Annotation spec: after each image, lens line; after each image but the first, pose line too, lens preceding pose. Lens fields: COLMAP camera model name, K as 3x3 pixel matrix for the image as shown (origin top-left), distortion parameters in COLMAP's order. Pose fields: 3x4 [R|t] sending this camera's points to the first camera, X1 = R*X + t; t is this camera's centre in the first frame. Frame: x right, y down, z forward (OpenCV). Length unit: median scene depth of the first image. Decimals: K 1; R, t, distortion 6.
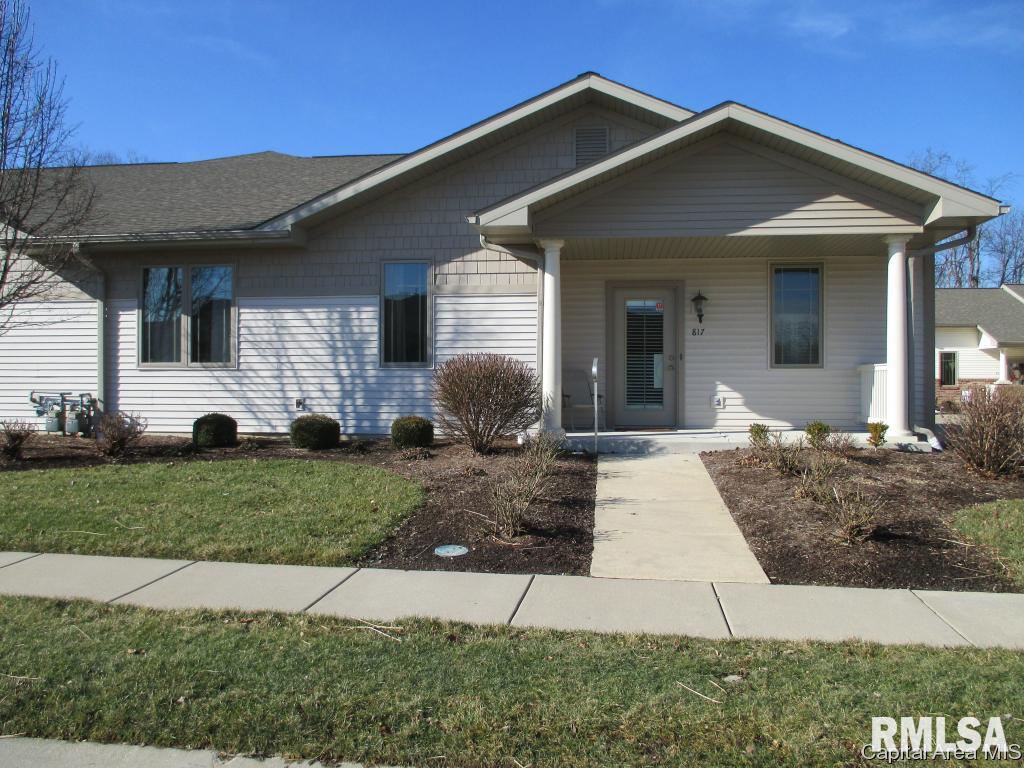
lens RADIAL K [[856.5, 0, 517.0], [0, 856.5, 378.2], [0, 0, 1]] dist [-0.033339, 0.006152]
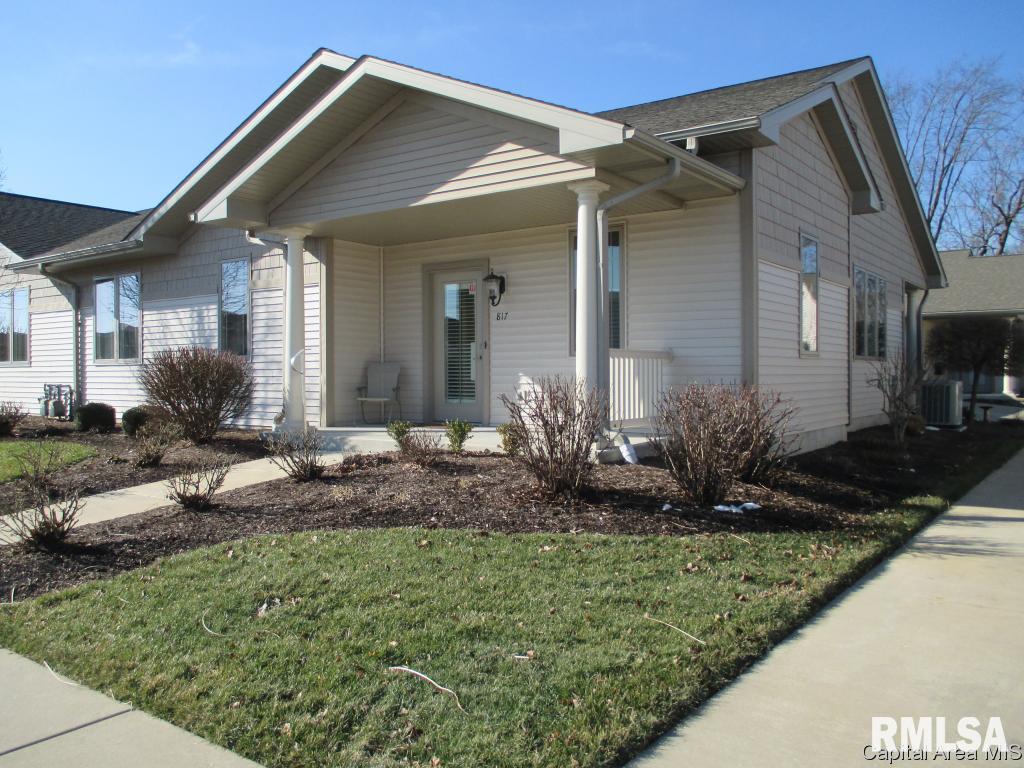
lens RADIAL K [[856.5, 0, 517.0], [0, 856.5, 378.2], [0, 0, 1]] dist [-0.033339, 0.006152]
pose [[0.875403, -0.002266, -0.483388, 0.663547], [0.006687, 0.999950, 0.007423, 0.002924], [0.483347, -0.009731, 0.875375, 0.246805]]
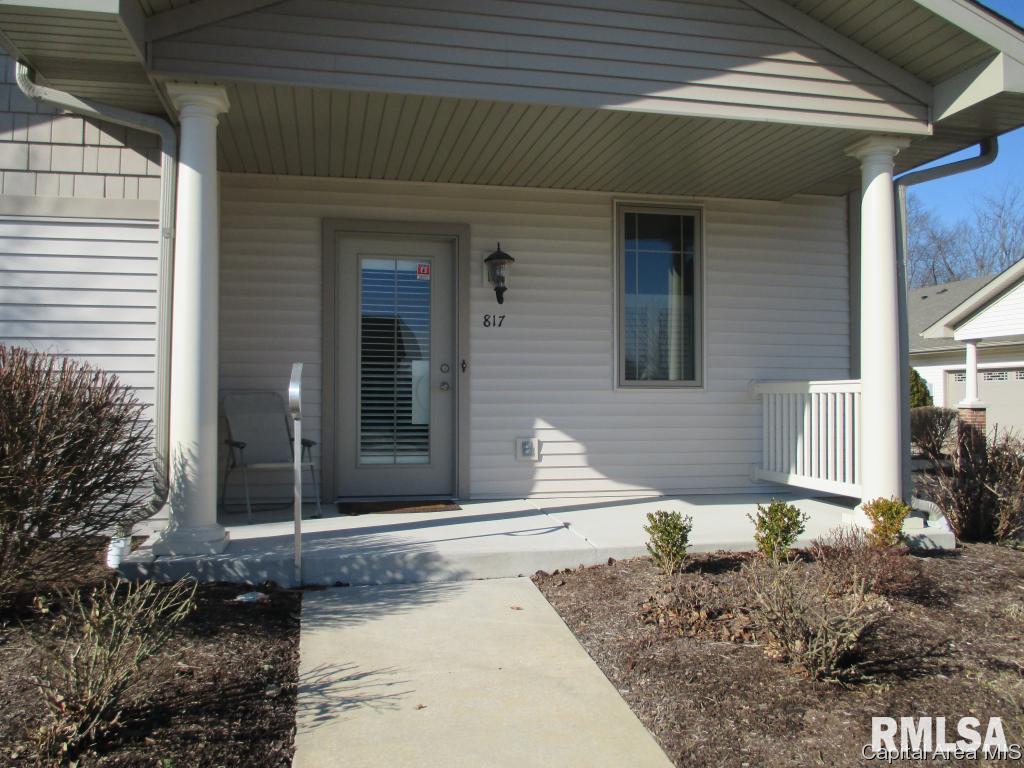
lens RADIAL K [[856.5, 0, 517.0], [0, 856.5, 378.2], [0, 0, 1]] dist [-0.033339, 0.006152]
pose [[0.945283, 0.007923, 0.326155, 0.049366], [-0.001505, 0.999800, -0.019925, -0.006752], [-0.326248, 0.018344, 0.945106, 0.492004]]
